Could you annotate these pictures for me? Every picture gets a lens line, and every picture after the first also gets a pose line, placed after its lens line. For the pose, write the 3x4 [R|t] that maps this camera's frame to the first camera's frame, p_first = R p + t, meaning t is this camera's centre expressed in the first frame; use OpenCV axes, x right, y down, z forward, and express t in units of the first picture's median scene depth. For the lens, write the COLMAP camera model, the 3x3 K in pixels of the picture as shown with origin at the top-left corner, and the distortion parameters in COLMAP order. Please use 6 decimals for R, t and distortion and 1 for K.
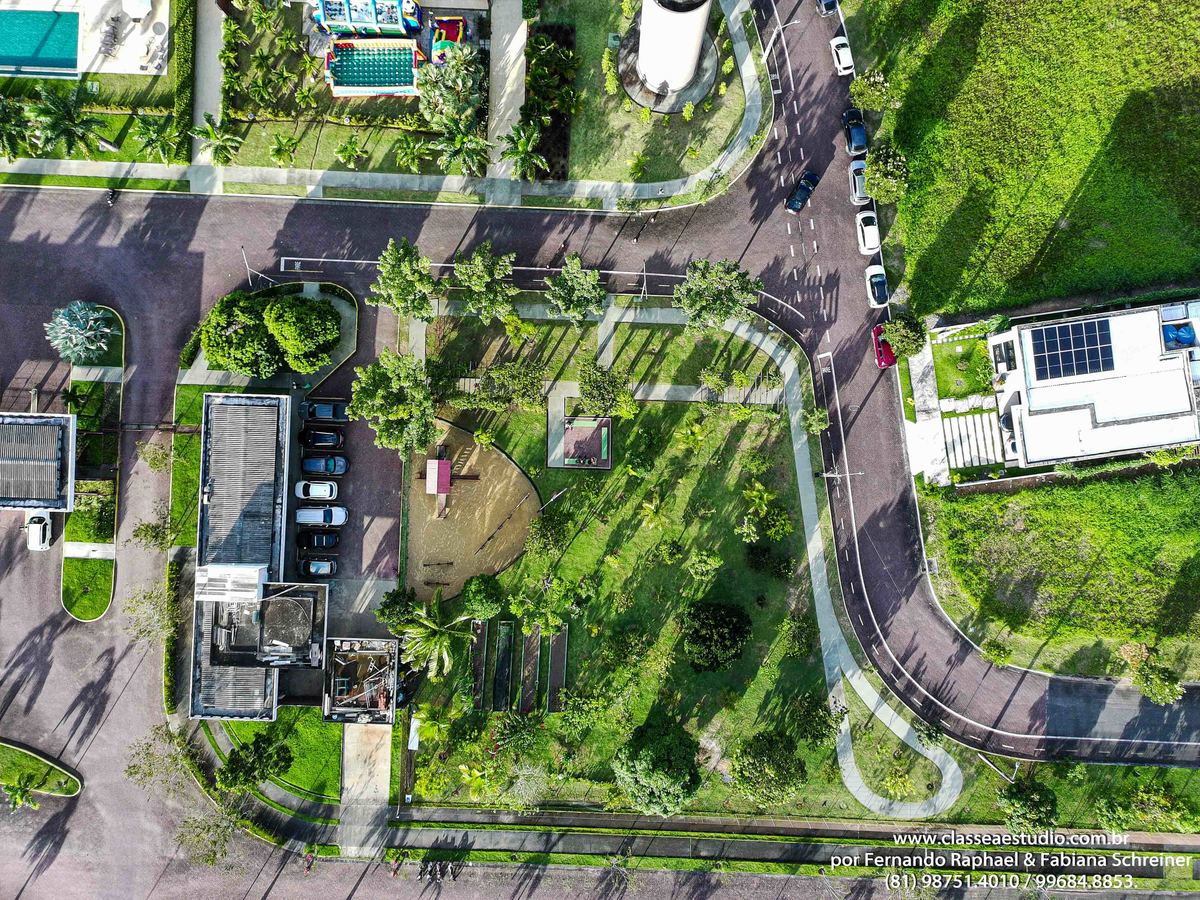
lens RADIAL K [[874.9, 0, 618.2], [0, 874.9, 445.0], [0, 0, 1]] dist [0.061293, -0.060559]
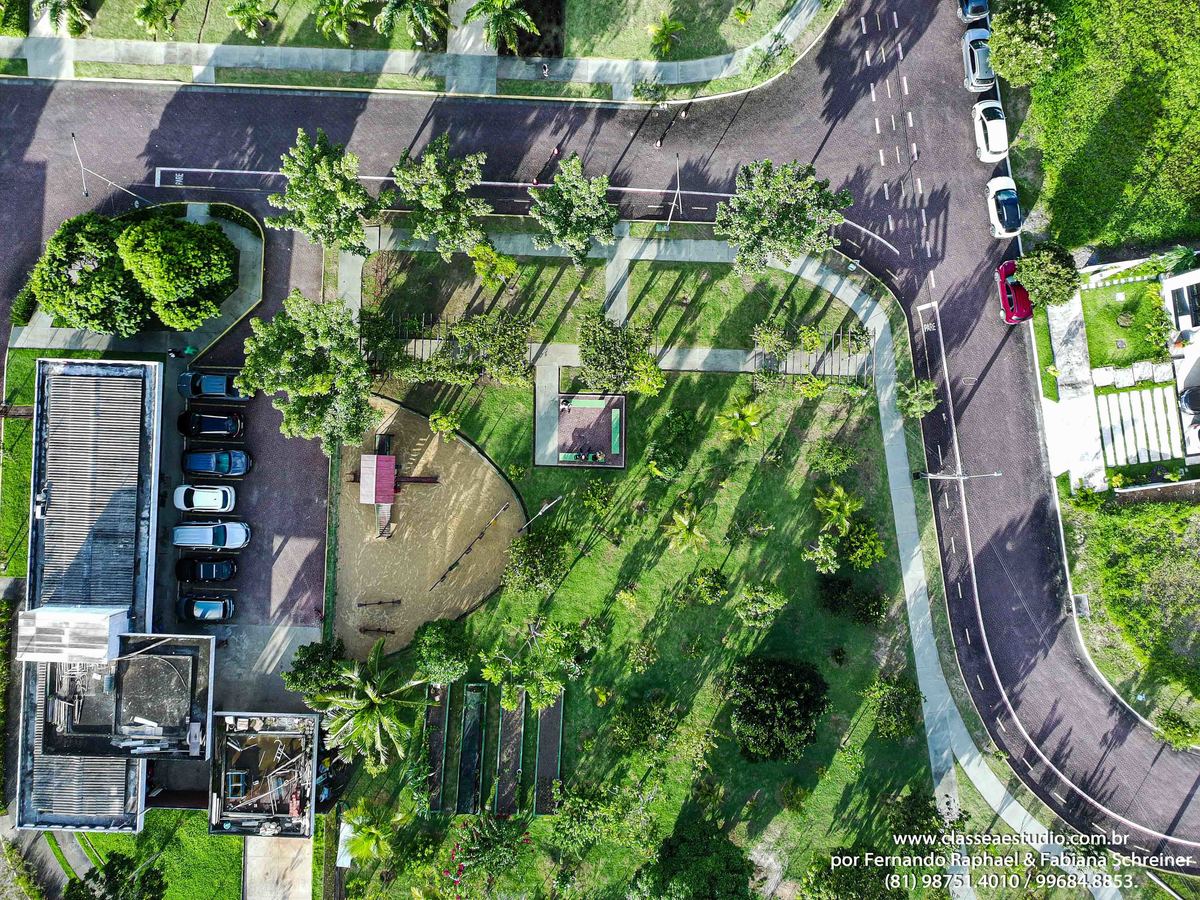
lens RADIAL K [[874.9, 0, 618.2], [0, 874.9, 445.0], [0, 0, 1]] dist [0.061293, -0.060559]
pose [[0.999999, -0.000792, 0.001437, -0.014504], [0.000788, 0.999996, 0.002790, 0.007043], [-0.001439, -0.002788, 0.999995, 0.295013]]
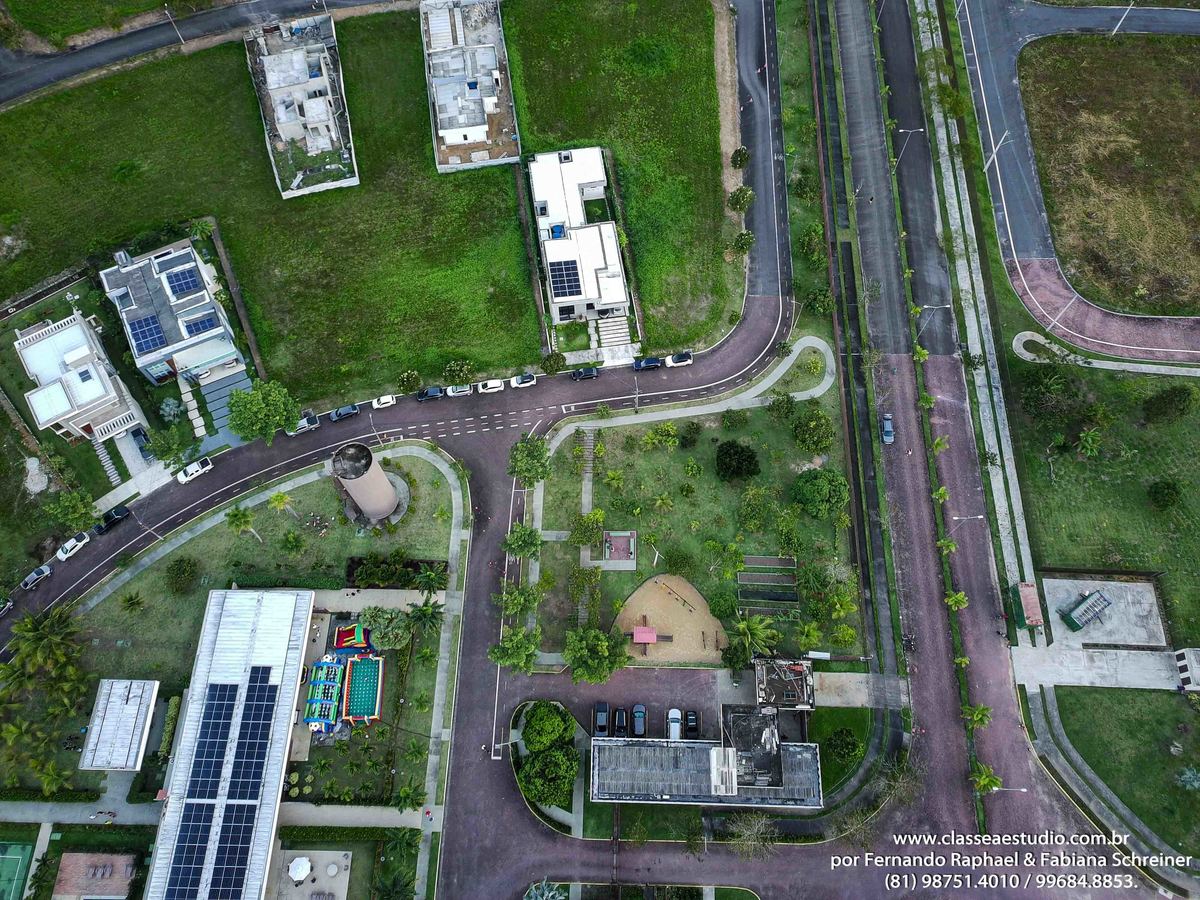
lens RADIAL K [[887.3, 0, 611.2], [0, 887.3, 442.0], [0, 0, 1]] dist [0.059540, -0.063182]
pose [[-0.015758, -0.912535, 0.408695, -0.510885], [0.999733, -0.007476, 0.021855, -0.051046], [-0.016888, 0.408931, 0.912409, -0.506115]]
